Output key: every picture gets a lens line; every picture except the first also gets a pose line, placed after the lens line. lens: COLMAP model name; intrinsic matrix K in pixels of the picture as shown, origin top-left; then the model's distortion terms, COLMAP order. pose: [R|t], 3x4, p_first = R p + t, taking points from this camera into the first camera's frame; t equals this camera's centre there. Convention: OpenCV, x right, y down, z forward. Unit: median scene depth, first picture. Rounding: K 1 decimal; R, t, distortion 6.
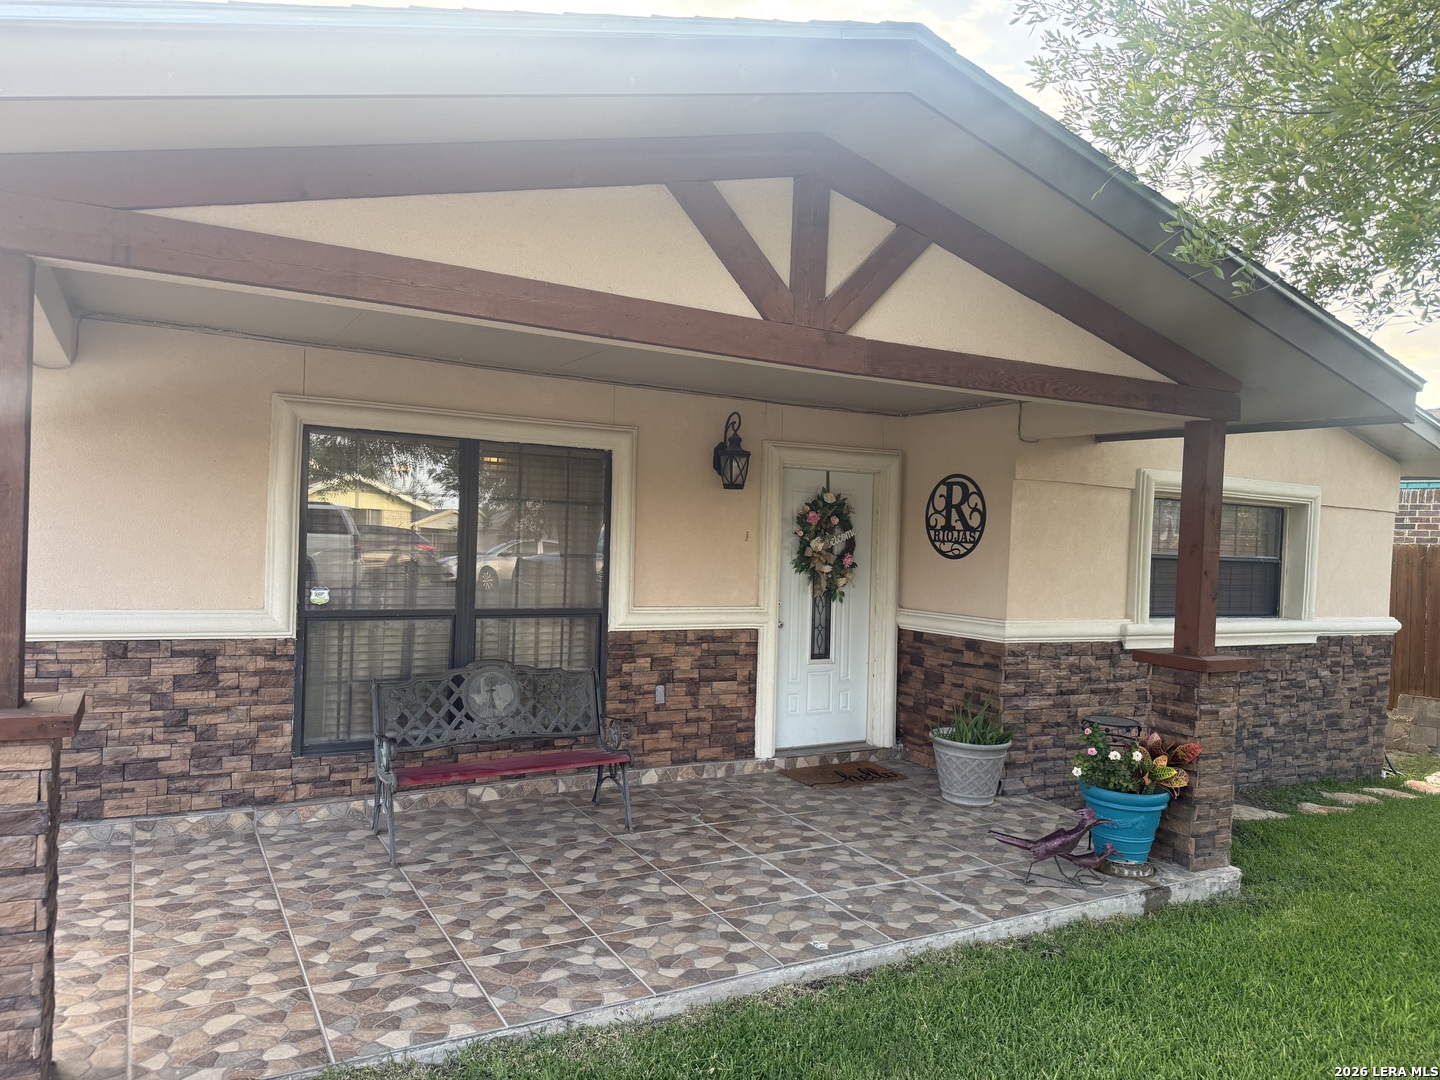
lens RADIAL K [[1002.9, 0, 720.0], [0, 1002.9, 540.0], [0, 0, 1]] dist [0.113943, -0.196306]
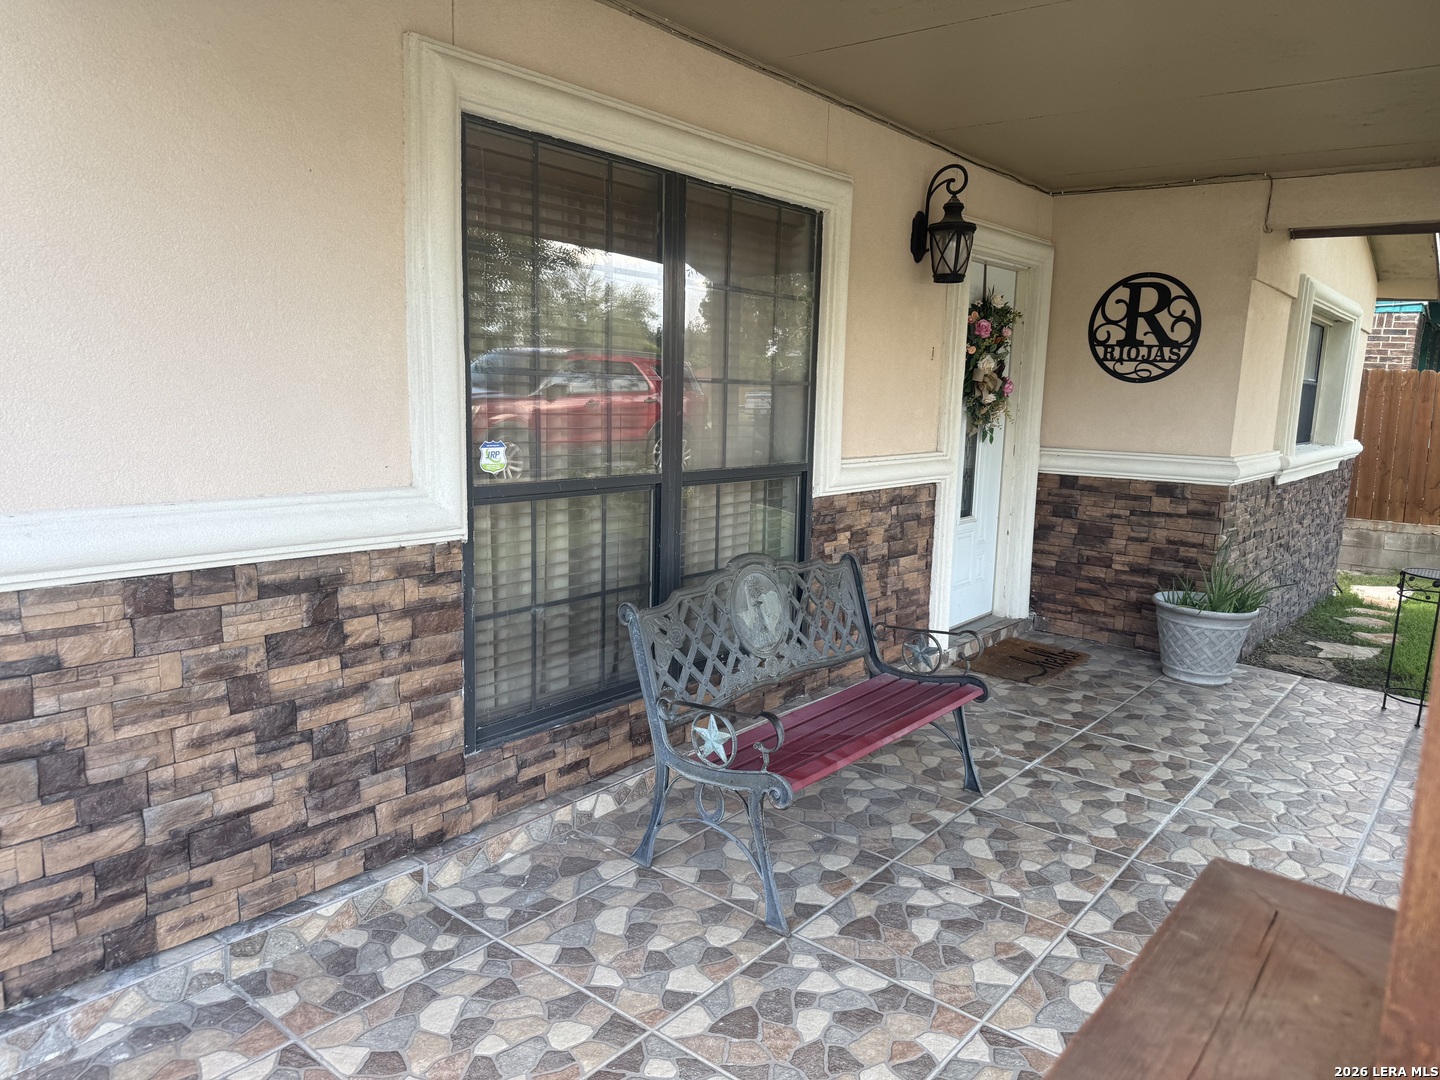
lens RADIAL K [[1007.0, 0, 720.0], [0, 1007.0, 540.0], [0, 0, 1]] dist [0.160022, -0.310383]
pose [[0.930446, -0.063292, 0.360920, -0.485513], [0.004770, 0.986978, 0.160783, 0.012433], [-0.366397, -0.147878, 0.918632, 0.467389]]
